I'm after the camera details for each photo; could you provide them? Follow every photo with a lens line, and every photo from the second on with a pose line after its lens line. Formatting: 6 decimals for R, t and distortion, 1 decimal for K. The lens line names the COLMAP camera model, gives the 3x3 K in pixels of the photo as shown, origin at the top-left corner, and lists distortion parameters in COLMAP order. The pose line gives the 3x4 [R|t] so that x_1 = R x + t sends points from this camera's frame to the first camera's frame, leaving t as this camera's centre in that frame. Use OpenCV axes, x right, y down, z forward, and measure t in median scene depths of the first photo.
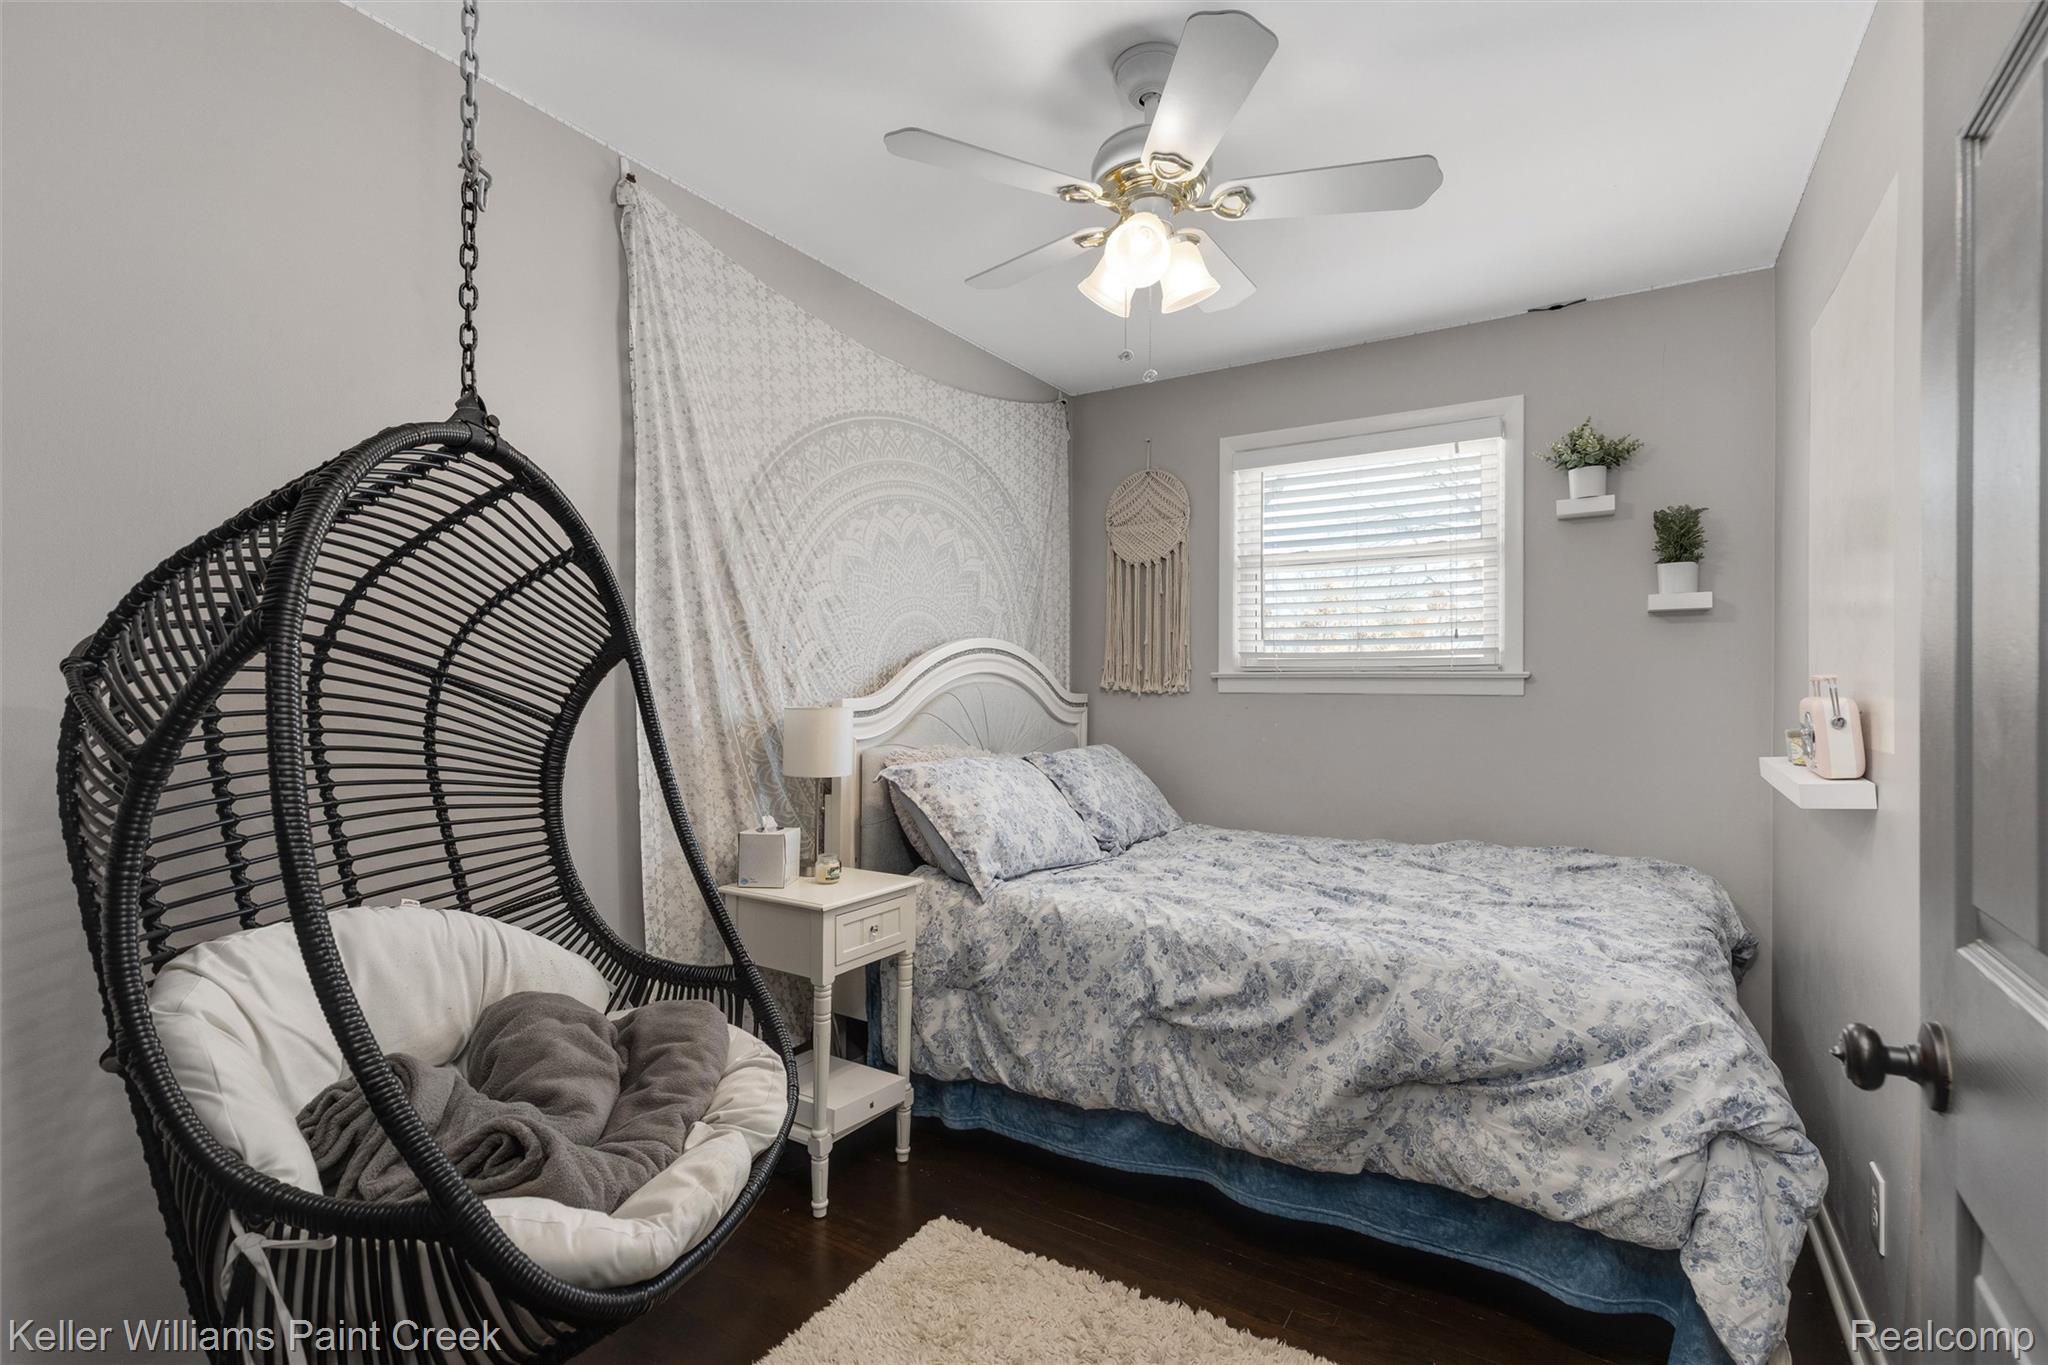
lens RADIAL K [[938.9, 0, 1028.0], [0, 938.9, 688.8], [0, 0, 1]] dist [0.009325, -0.001040]
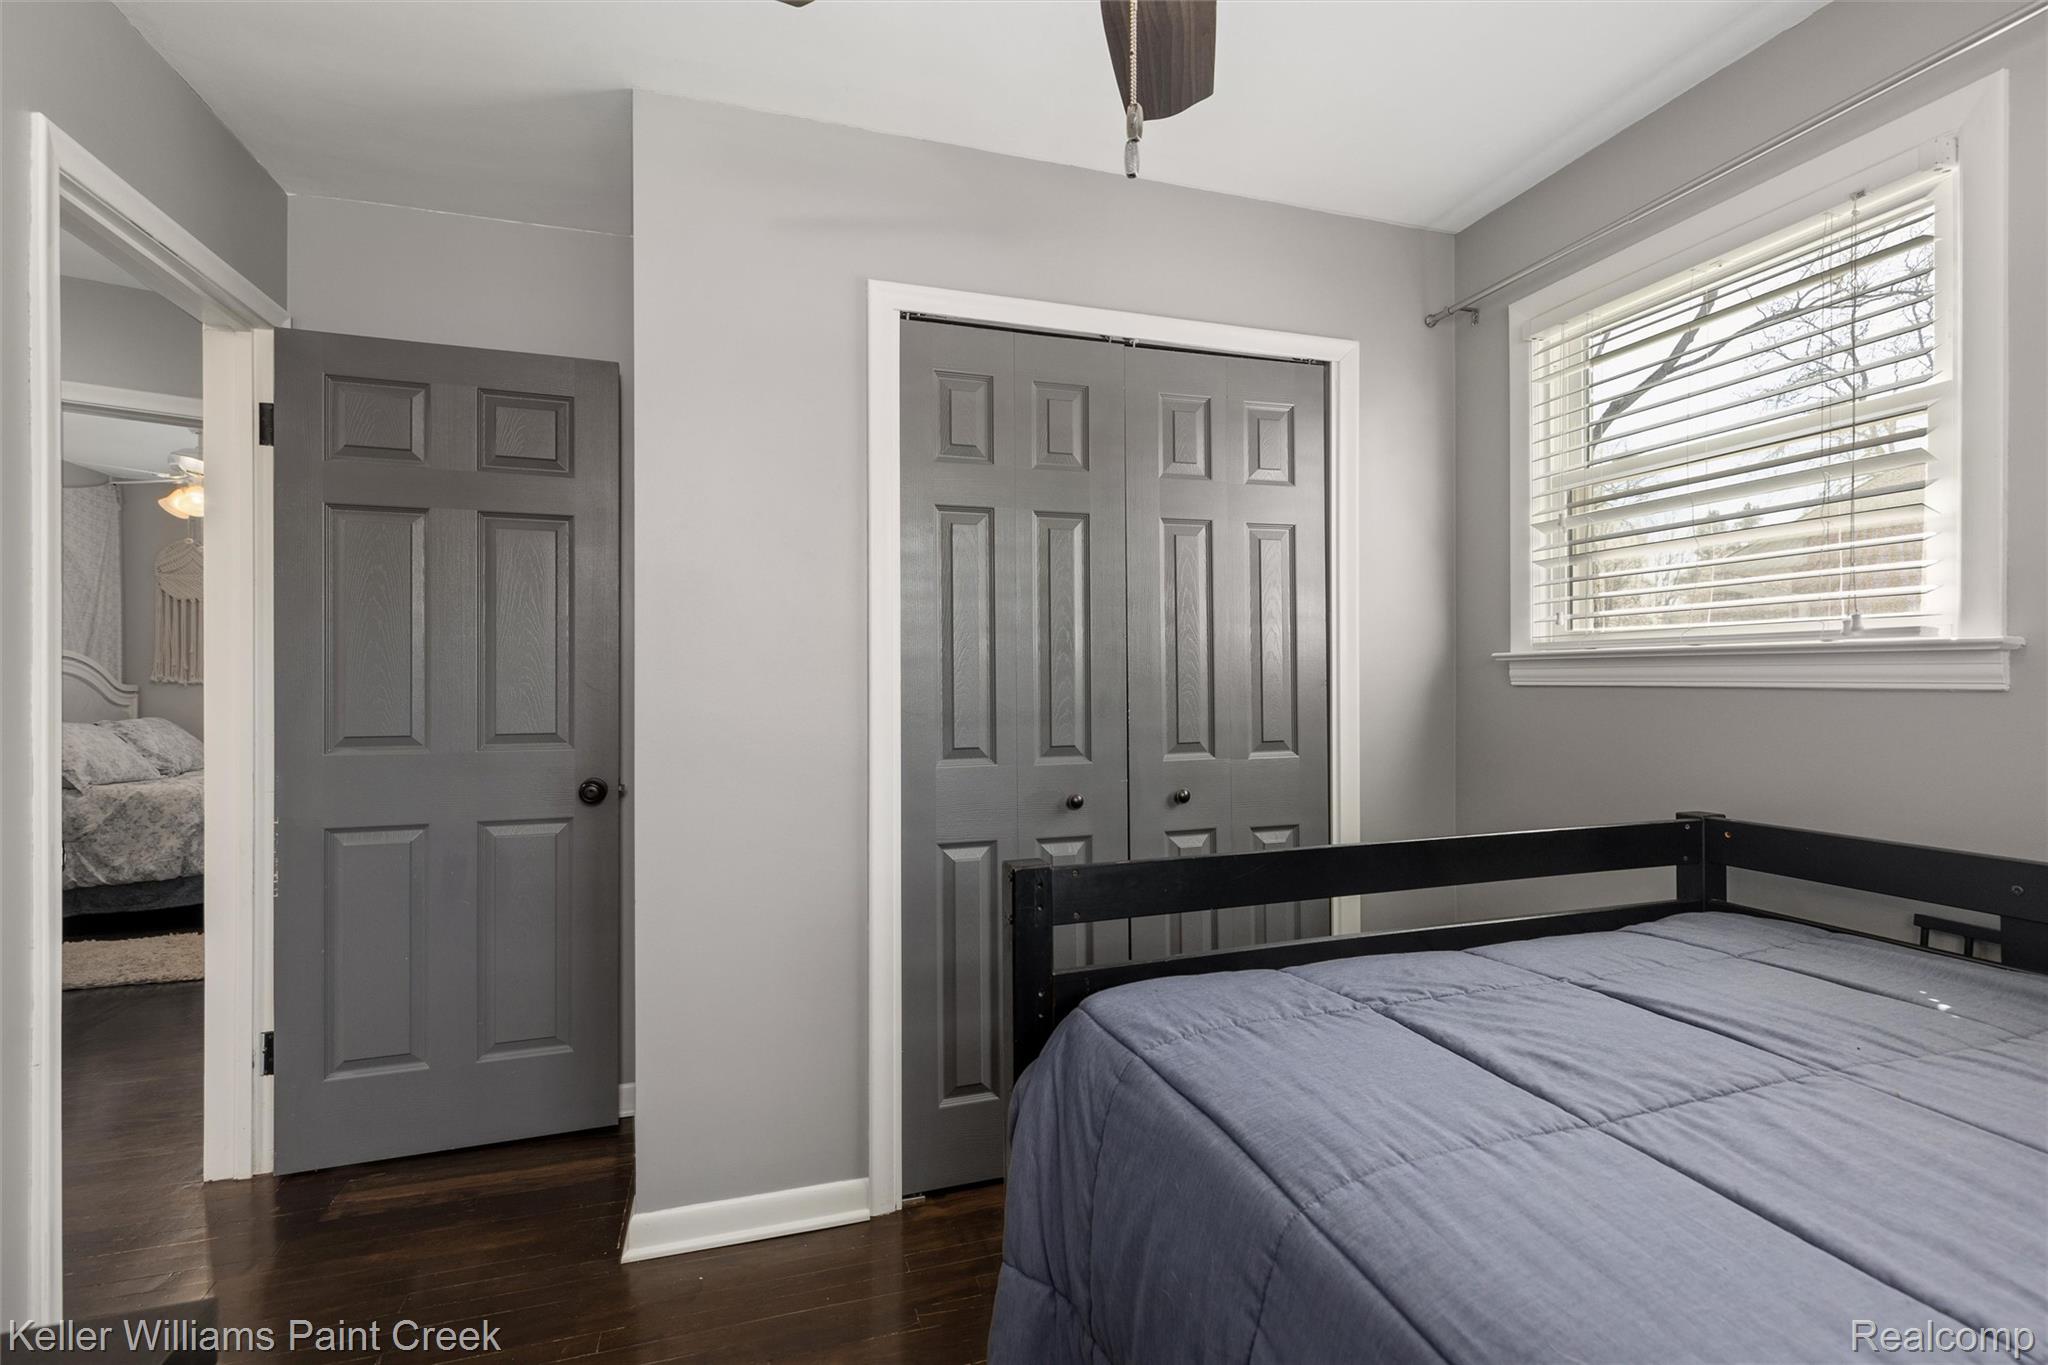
lens RADIAL K [[938.9, 0, 1030.6], [0, 938.9, 682.4], [0, 0, 1]] dist [0.009325, -0.001040]
pose [[0.646767, -0.003690, 0.762679, -0.272650], [-0.000349, 0.999987, 0.005133, -0.009509], [-0.762688, -0.003586, 0.646757, -1.723235]]
